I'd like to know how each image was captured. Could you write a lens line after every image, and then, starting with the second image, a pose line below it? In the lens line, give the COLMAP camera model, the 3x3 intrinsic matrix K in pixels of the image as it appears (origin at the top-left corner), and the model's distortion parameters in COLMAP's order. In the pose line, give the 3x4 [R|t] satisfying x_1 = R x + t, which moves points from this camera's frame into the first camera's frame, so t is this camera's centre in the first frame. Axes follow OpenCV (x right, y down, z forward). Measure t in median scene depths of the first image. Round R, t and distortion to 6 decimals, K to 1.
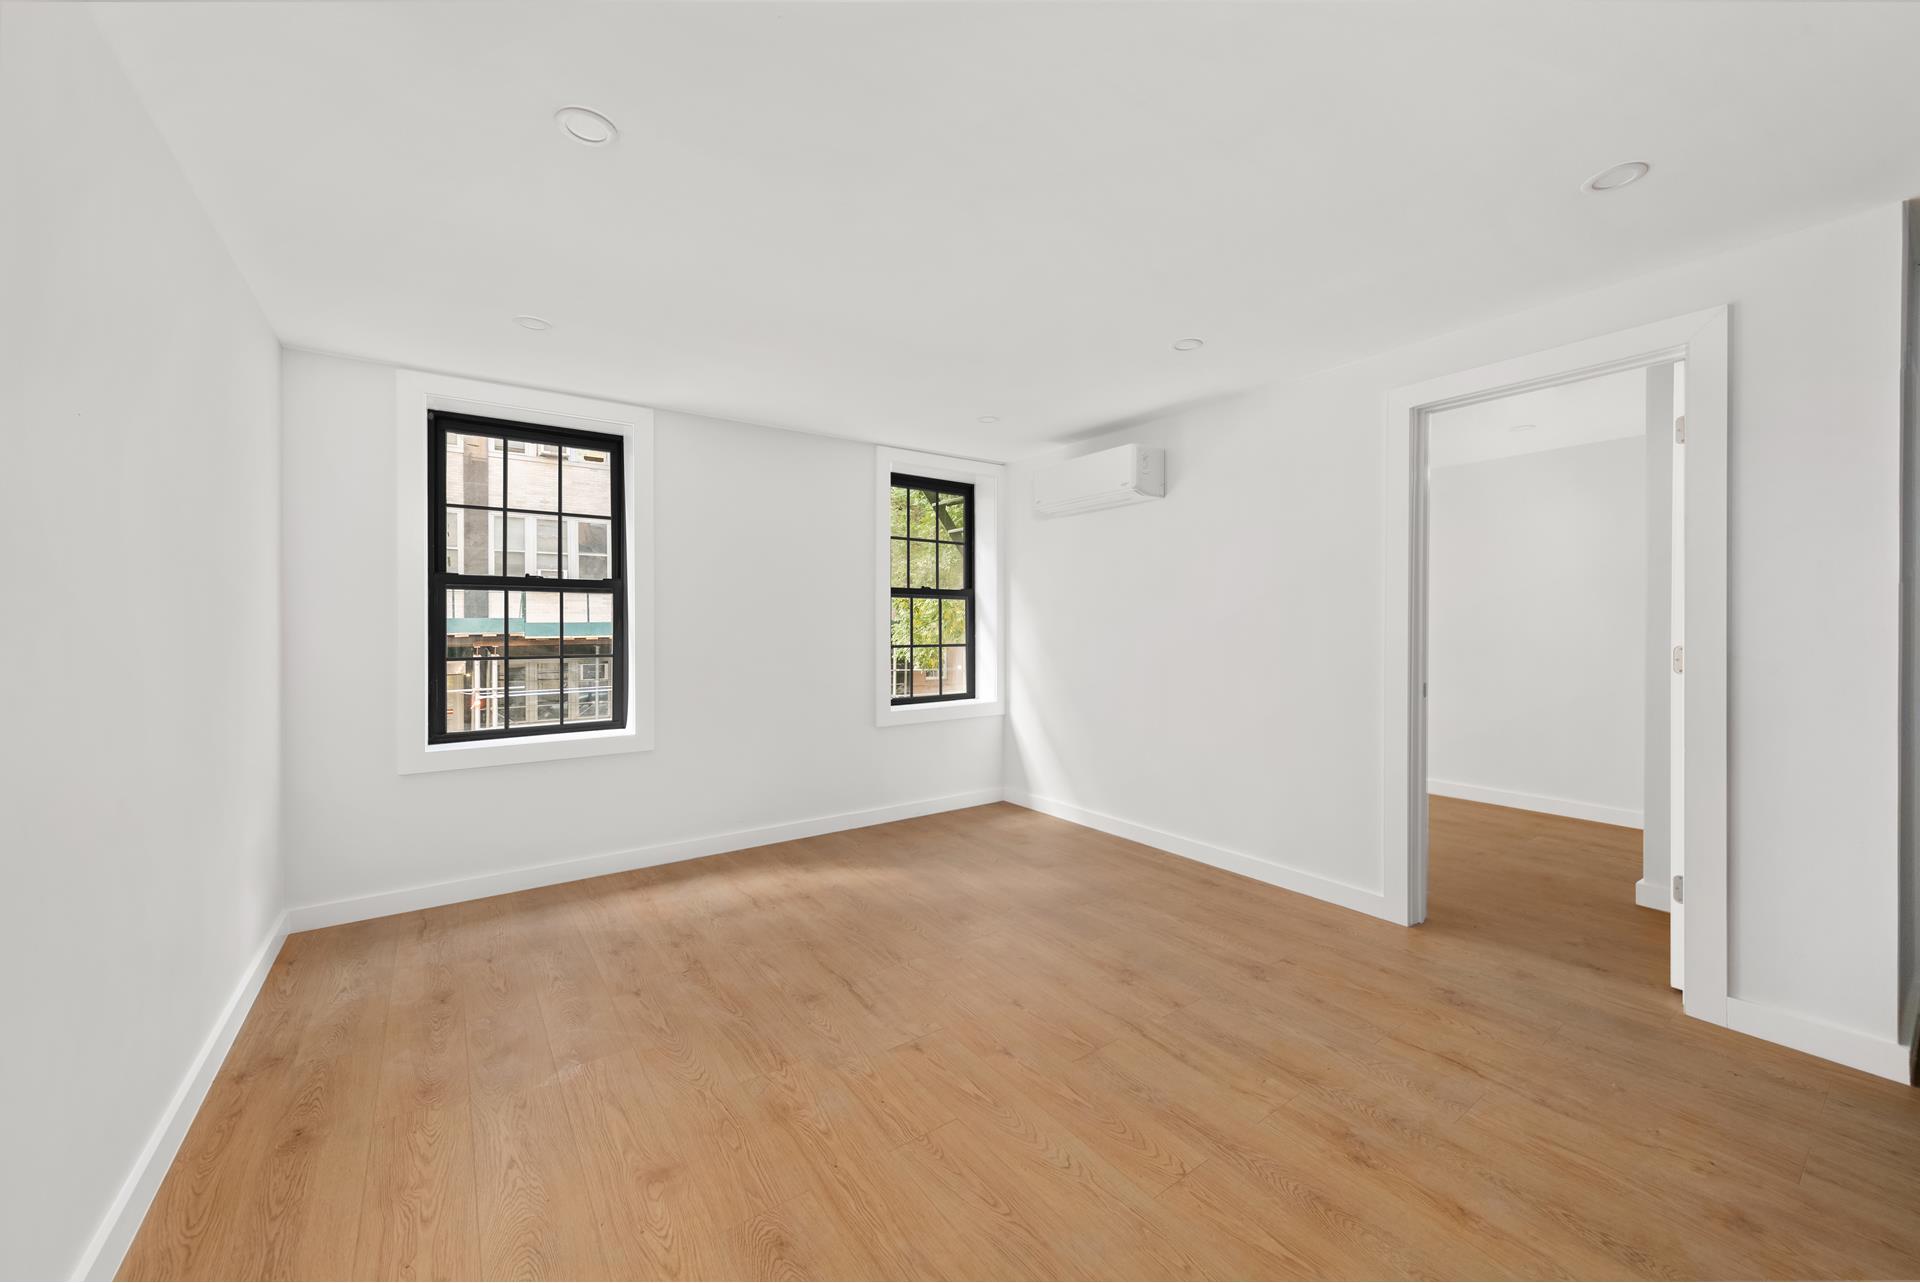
lens RADIAL K [[720.1, 0, 1013.8], [0, 720.1, 625.3], [0, 0, 1]] dist [0.008298, -0.000352]
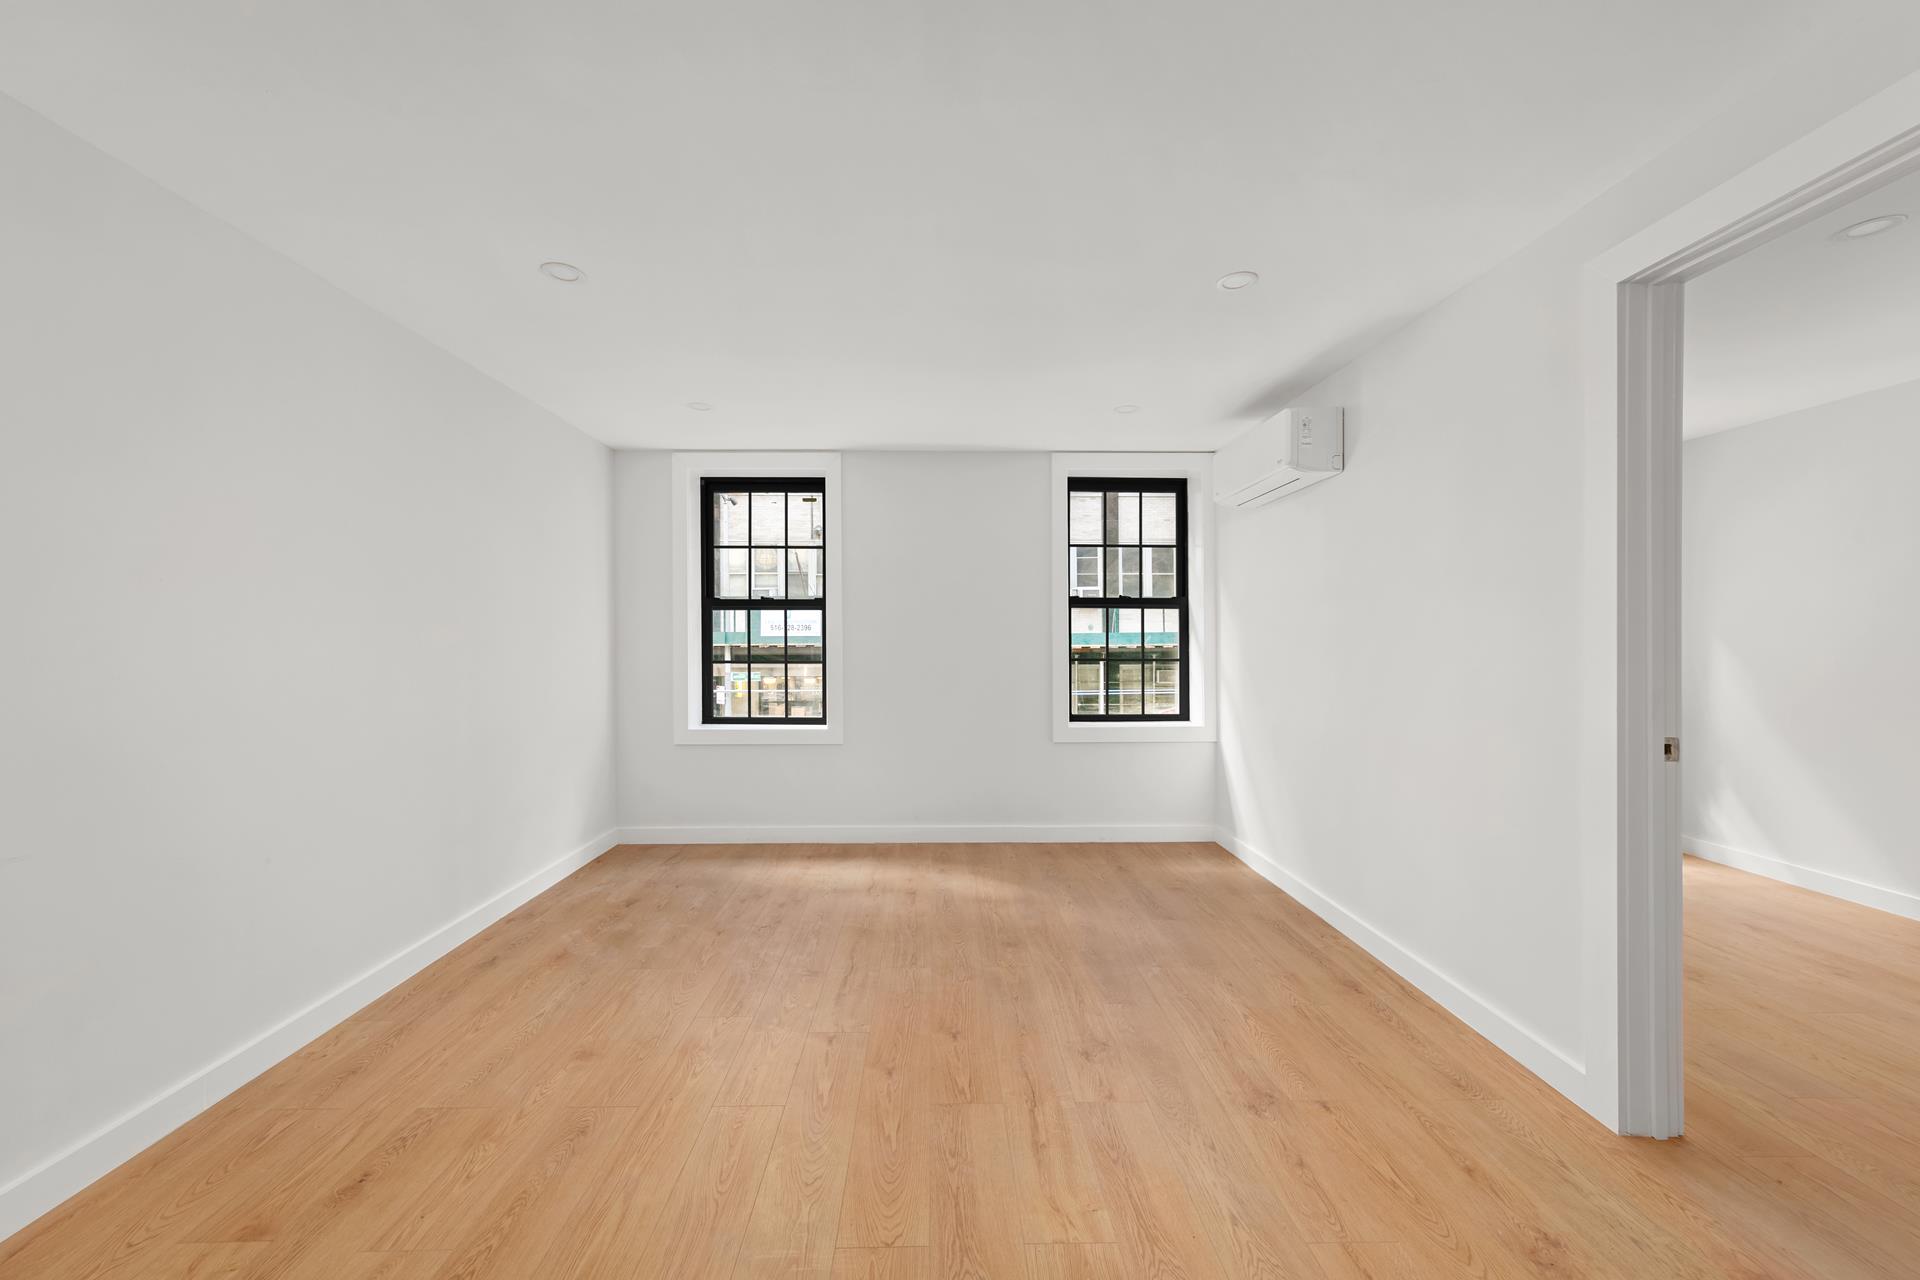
lens RADIAL K [[754.2, 0, 960.0], [0, 754.2, 640.0], [0, 0, 1]] dist [0.007758, -0.000373]
pose [[0.810612, 0.005427, -0.585559, 0.402323], [-0.002163, 0.999978, 0.006274, -0.004008], [0.585580, -0.003819, 0.810606, 0.132048]]
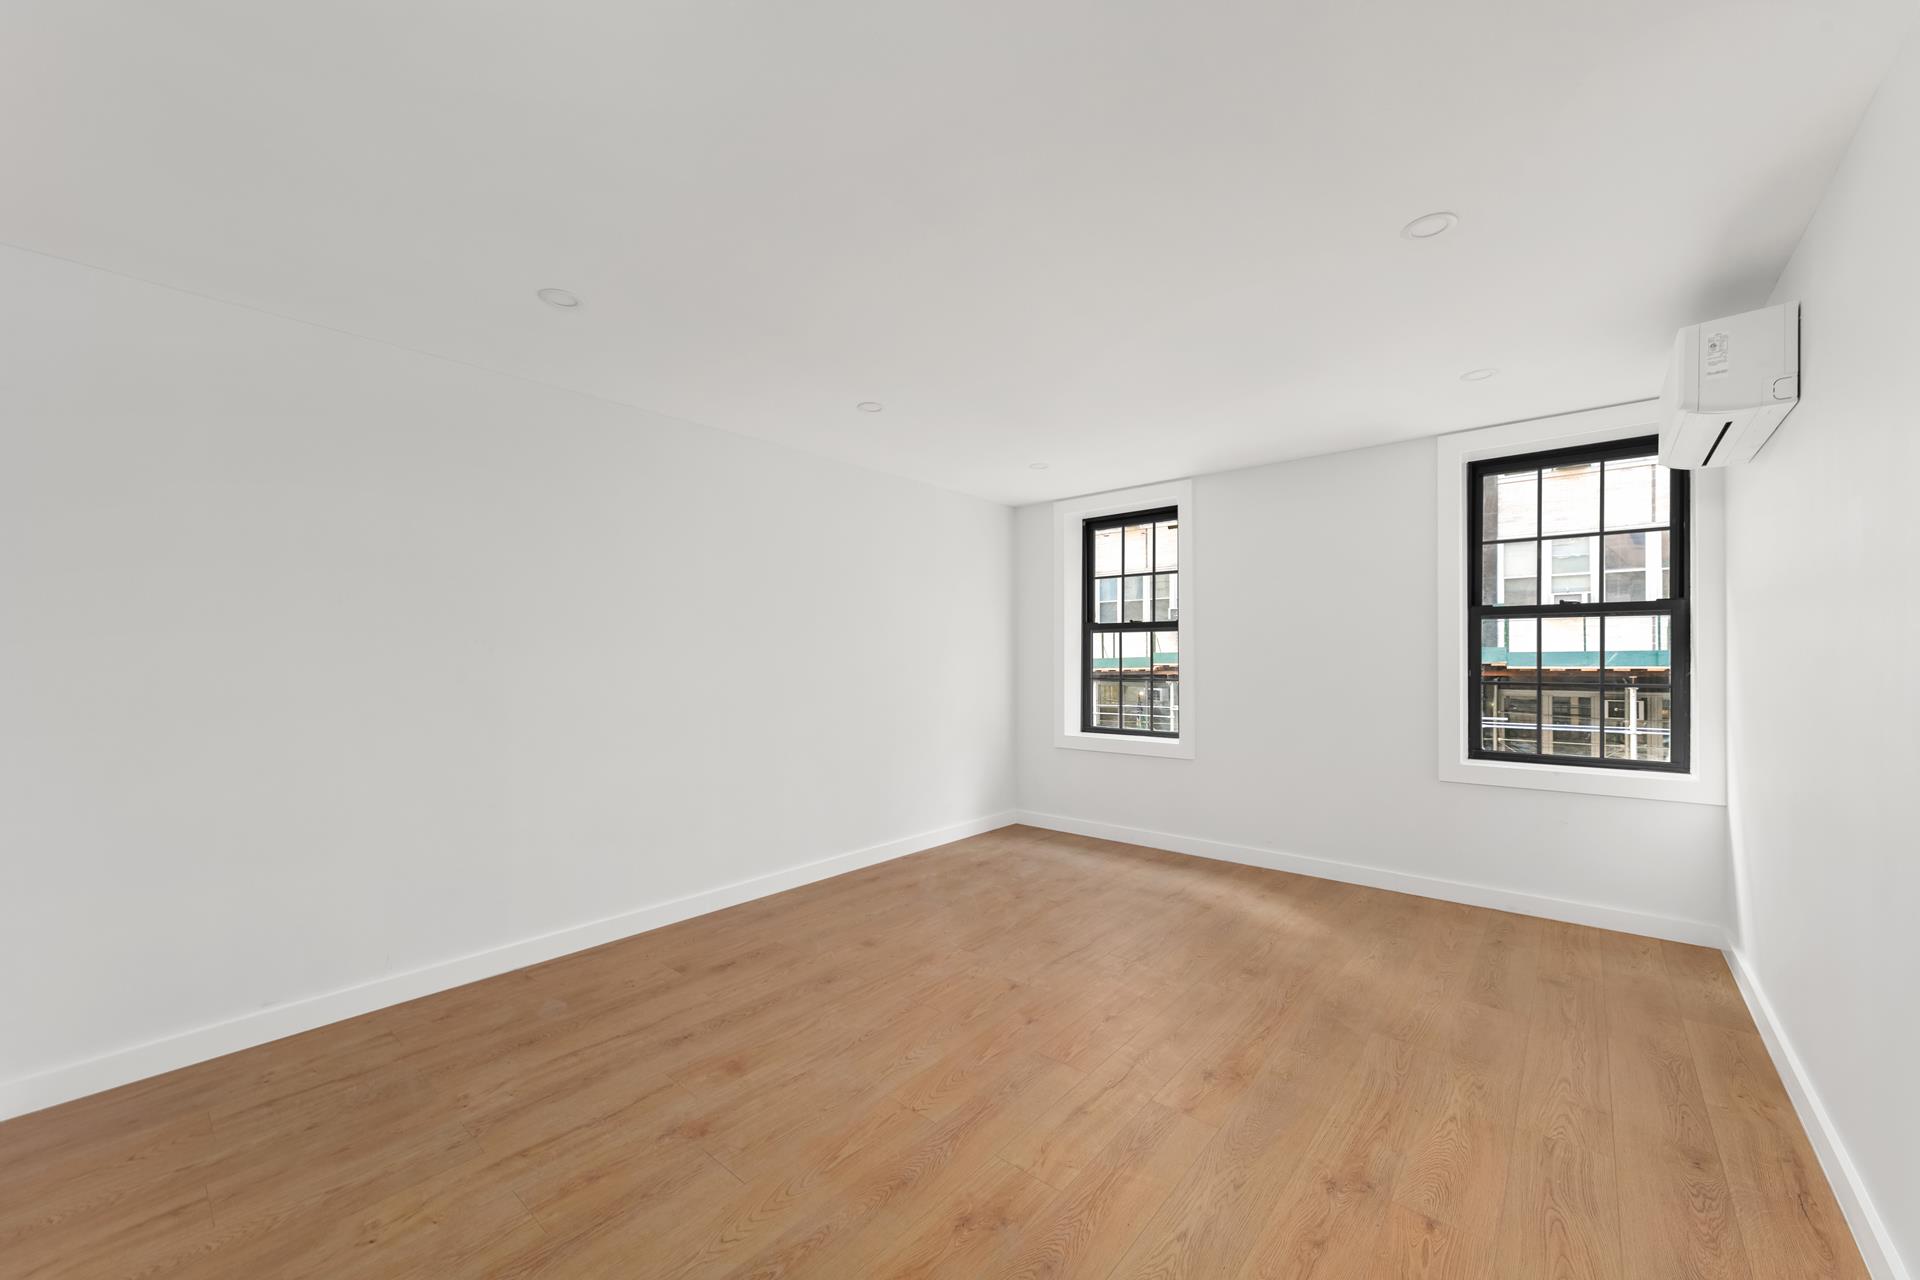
lens RADIAL K [[739.3, 0, 956.7], [0, 739.3, 651.7], [0, 0, 1]] dist [0.008046, -0.000261]
pose [[0.217511, -0.005762, -0.976041, 0.686221], [0.002181, 0.999983, -0.005417, -0.002130], [0.976055, -0.000950, 0.217520, 0.373258]]
